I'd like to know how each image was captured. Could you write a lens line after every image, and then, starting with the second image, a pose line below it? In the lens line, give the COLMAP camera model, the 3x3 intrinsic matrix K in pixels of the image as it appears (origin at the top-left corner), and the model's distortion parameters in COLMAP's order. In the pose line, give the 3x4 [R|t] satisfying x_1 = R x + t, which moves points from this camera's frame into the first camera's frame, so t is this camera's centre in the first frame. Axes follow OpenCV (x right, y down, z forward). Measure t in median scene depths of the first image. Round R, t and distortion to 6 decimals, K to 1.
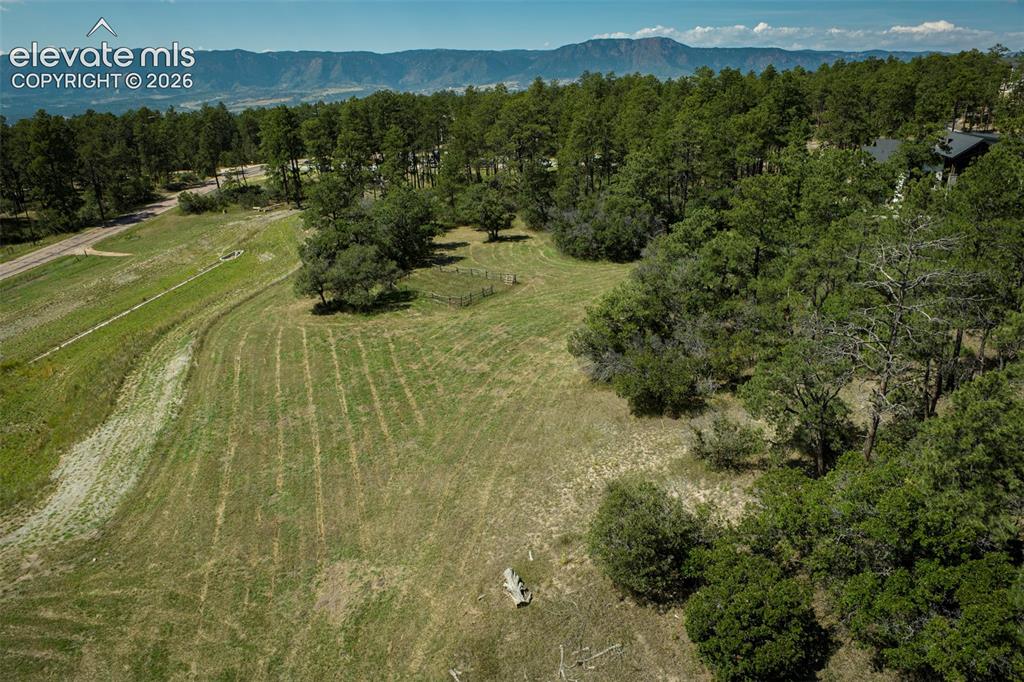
lens RADIAL K [[702.4, 0, 512.0], [0, 702.4, 341.0], [0, 0, 1]] dist [-0.048960, 0.006545]
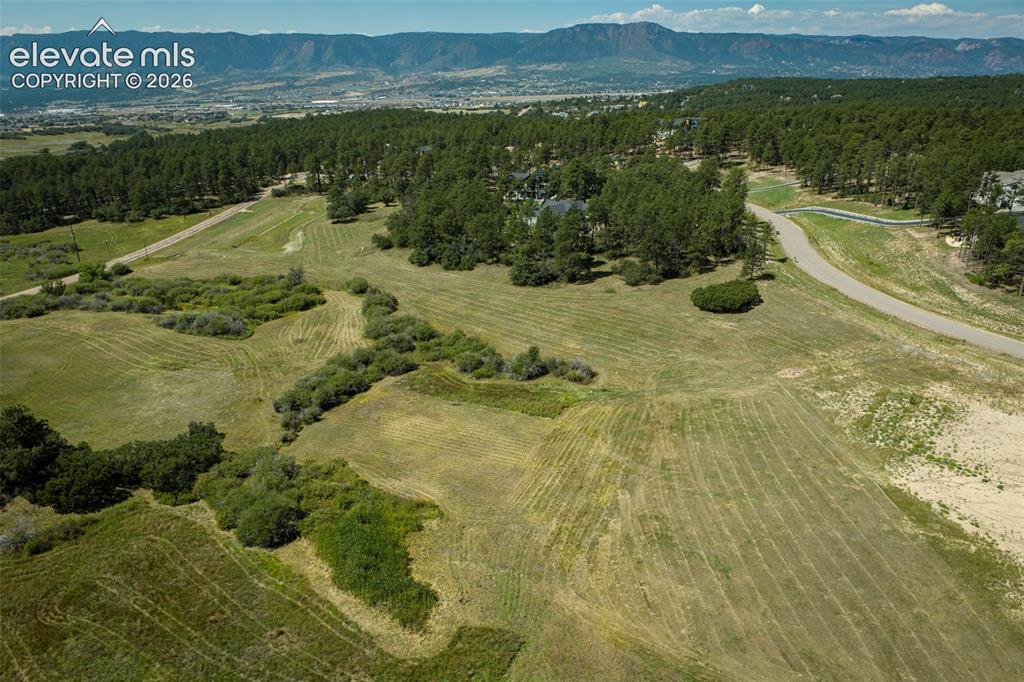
lens RADIAL K [[702.4, 0, 512.0], [0, 702.4, 341.0], [0, 0, 1]] dist [-0.048960, 0.006545]
pose [[0.999950, 0.001493, 0.009840, 0.391976], [-0.001738, 0.999686, 0.024981, 0.296178], [-0.009799, -0.024997, 0.999640, -1.676155]]
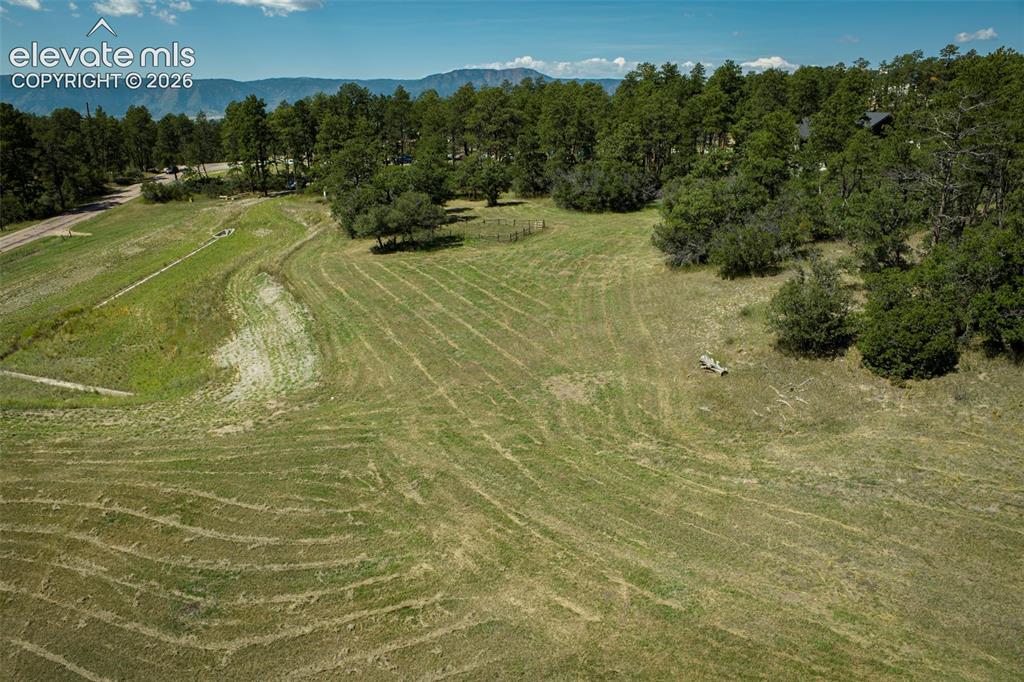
lens RADIAL K [[702.4, 0, 512.0], [0, 702.4, 341.0], [0, 0, 1]] dist [-0.048960, 0.006545]
pose [[0.983734, -0.047700, 0.173182, -0.156197], [0.054307, 0.997958, -0.033614, 0.085081], [-0.171225, 0.042472, 0.984316, -0.066729]]
